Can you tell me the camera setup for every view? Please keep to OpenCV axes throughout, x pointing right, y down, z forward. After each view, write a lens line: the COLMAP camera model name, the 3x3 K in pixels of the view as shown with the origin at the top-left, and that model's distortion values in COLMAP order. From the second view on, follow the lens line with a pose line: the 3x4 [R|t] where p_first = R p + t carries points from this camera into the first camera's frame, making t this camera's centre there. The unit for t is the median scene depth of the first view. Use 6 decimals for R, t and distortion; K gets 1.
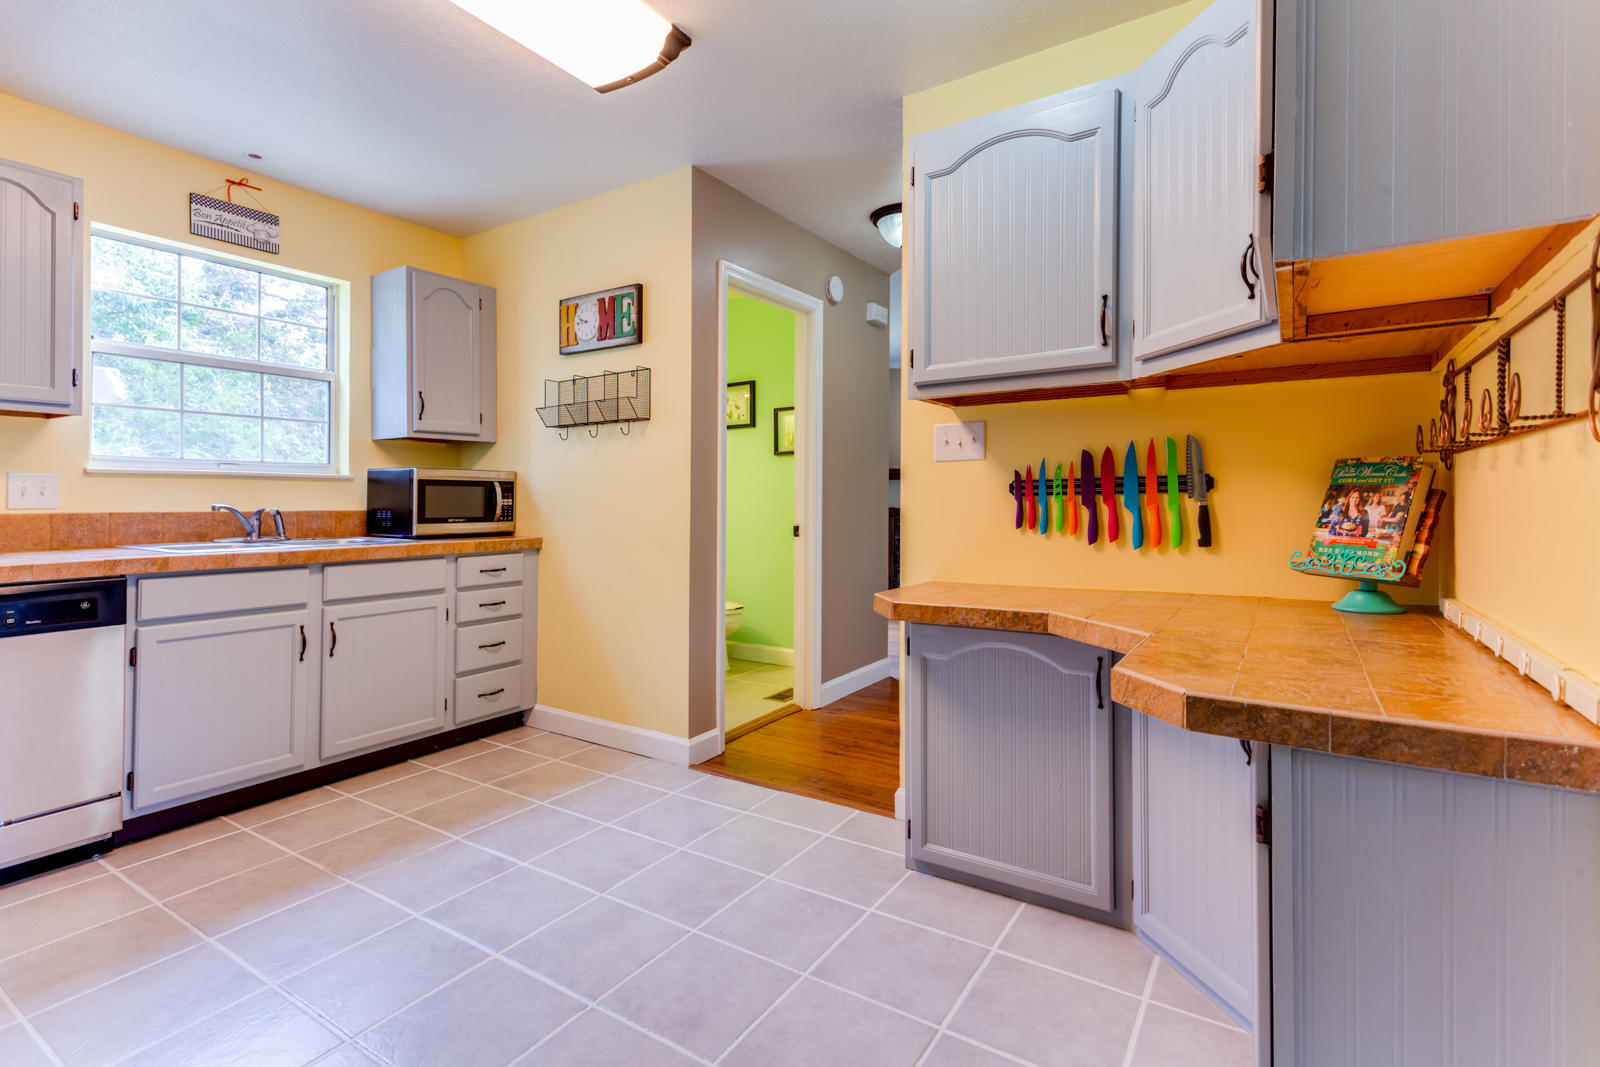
lens RADIAL K [[761.1, 0, 794.3], [0, 761.1, 494.6], [0, 0, 1]] dist [0.019299, -0.000677]
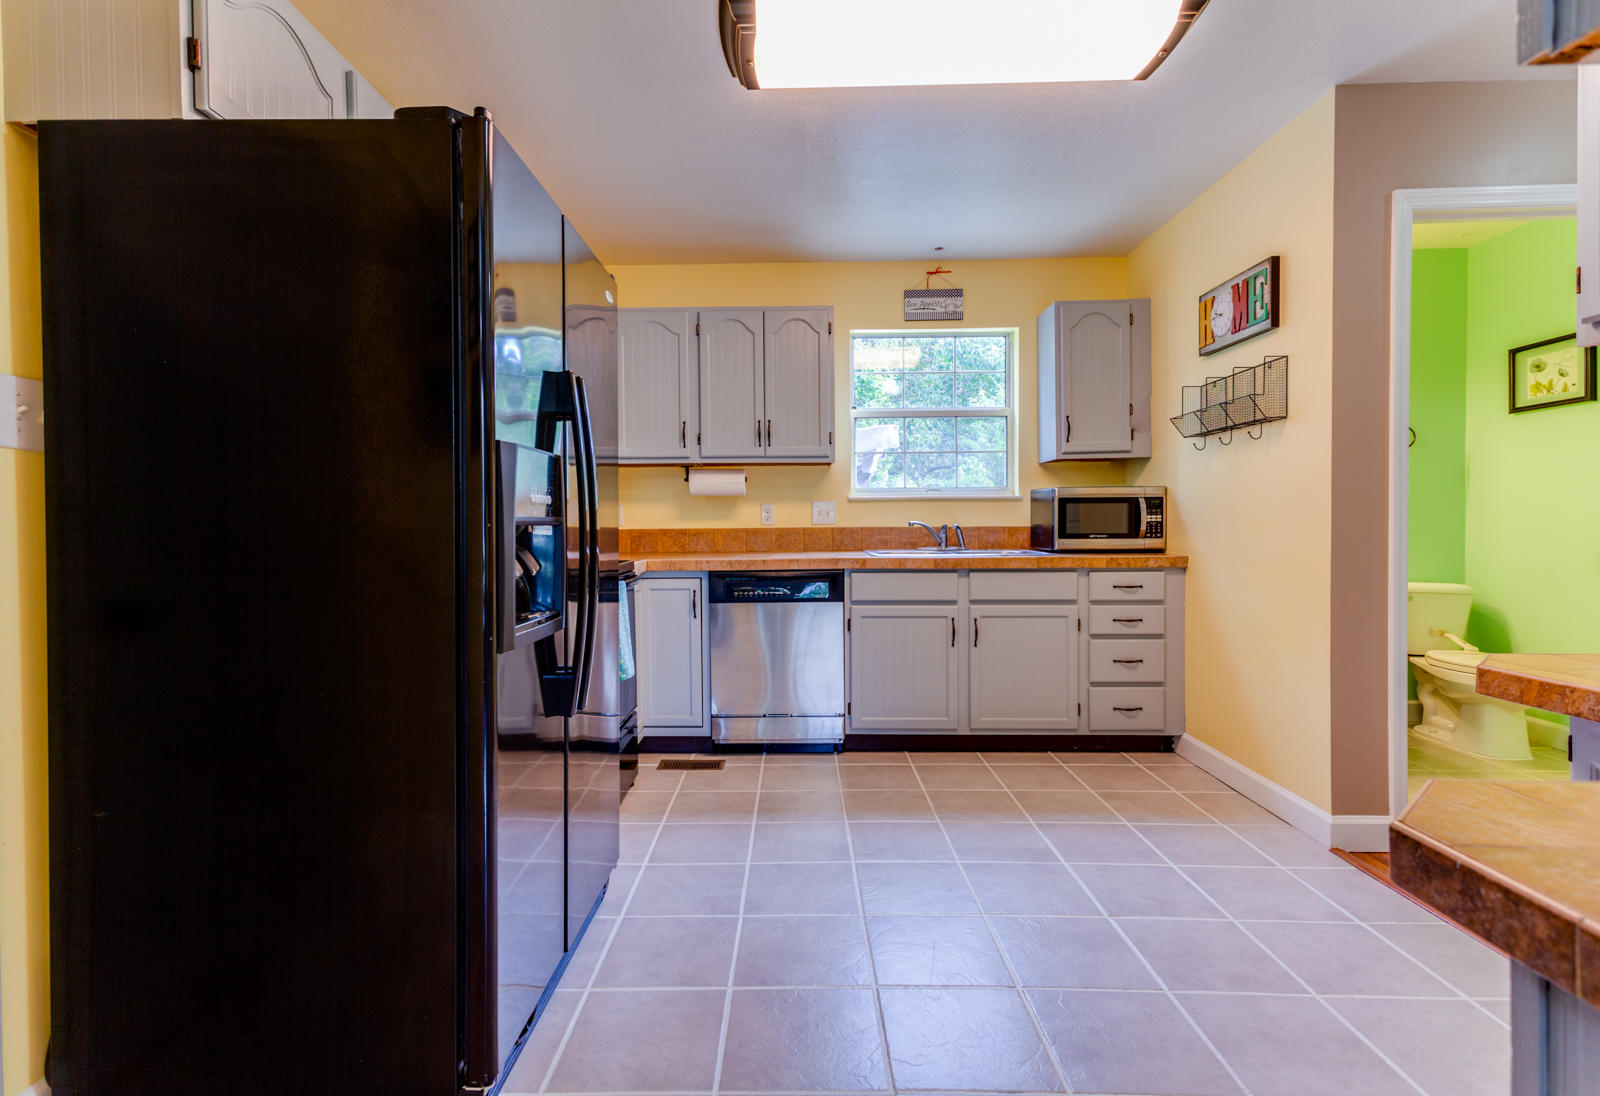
lens RADIAL K [[784.1, 0, 779.0], [0, 784.1, 528.3], [0, 0, 1]] dist [0.017156, -0.000057]
pose [[0.521017, 0.005230, -0.853530, 0.254573], [0.013171, 0.999813, 0.014167, 0.002304], [0.853444, -0.018623, 0.520851, 0.079831]]
